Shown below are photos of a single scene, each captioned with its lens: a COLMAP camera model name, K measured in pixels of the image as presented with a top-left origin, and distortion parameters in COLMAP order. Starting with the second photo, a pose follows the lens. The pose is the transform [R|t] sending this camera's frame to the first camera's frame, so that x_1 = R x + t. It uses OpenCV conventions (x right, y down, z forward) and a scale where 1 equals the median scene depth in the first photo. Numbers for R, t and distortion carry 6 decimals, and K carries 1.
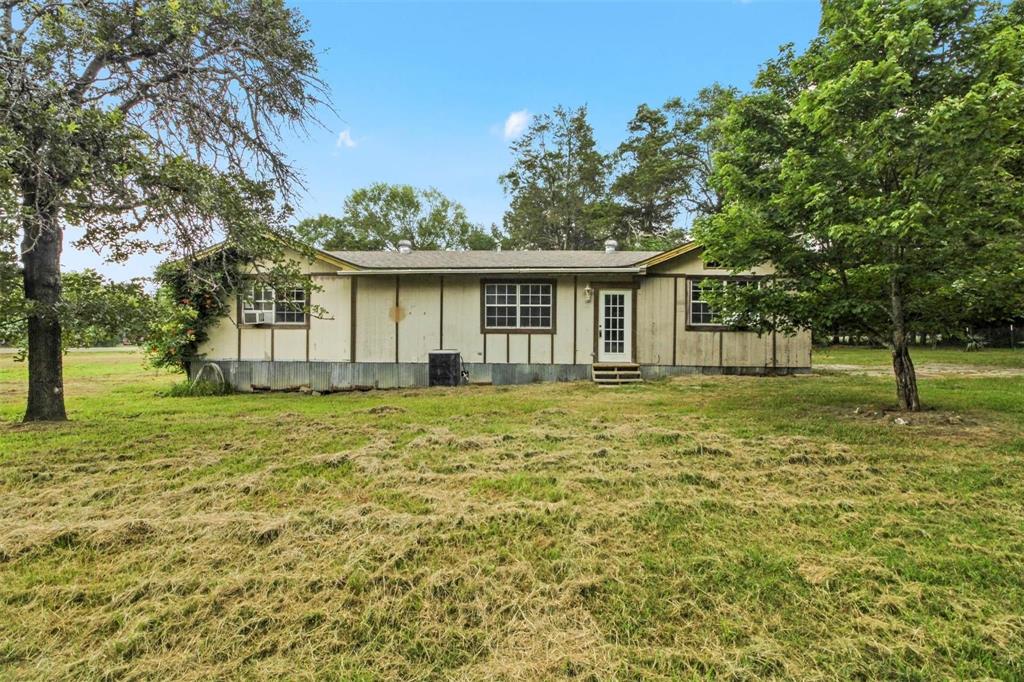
lens RADIAL K [[473.6, 0, 521.3], [0, 473.6, 323.6], [0, 0, 1]] dist [0.001476, -0.013237]
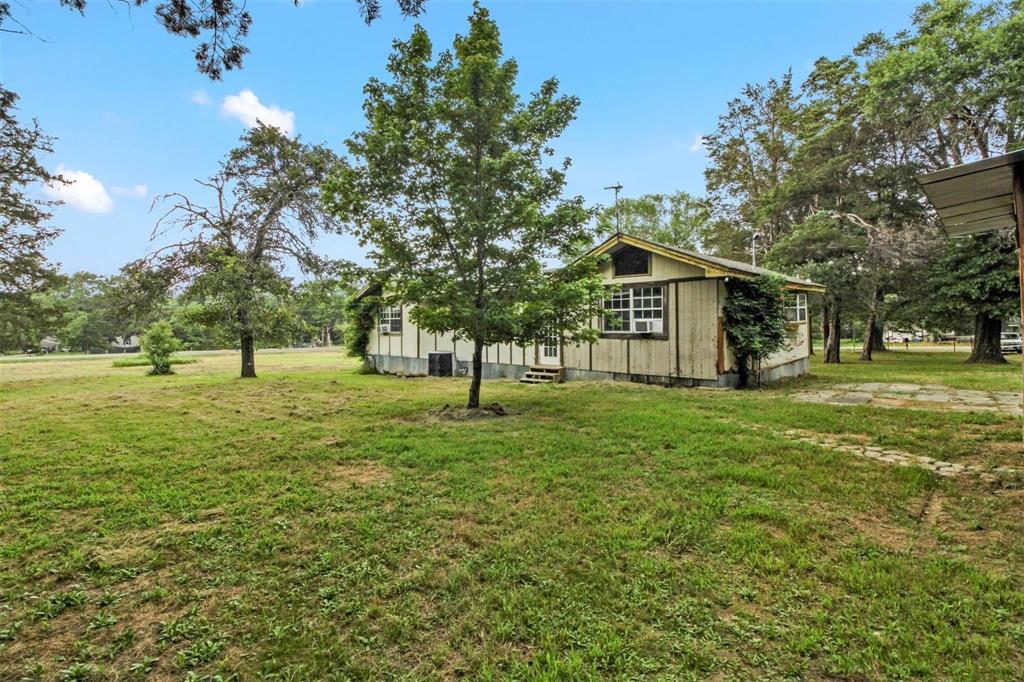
lens RADIAL K [[473.6, 0, 521.3], [0, 473.6, 323.6], [0, 0, 1]] dist [0.001476, -0.013237]
pose [[0.732907, -0.017629, -0.680101, 0.928644], [0.013257, 0.999844, -0.011632, -0.006831], [0.680200, -0.000491, 0.733026, 0.109372]]
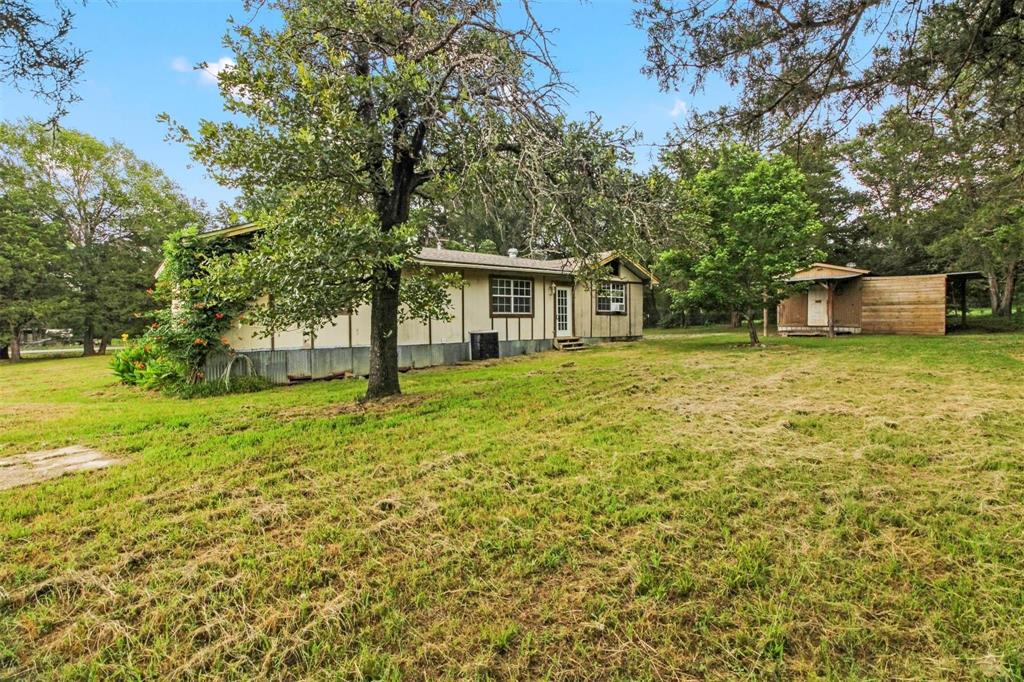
lens RADIAL K [[473.6, 0, 521.3], [0, 473.6, 323.6], [0, 0, 1]] dist [0.001476, -0.013237]
pose [[0.741146, -0.016769, 0.671135, -0.868687], [0.014110, 0.999856, 0.009400, 0.025782], [-0.671196, 0.002502, 0.741276, 0.012834]]
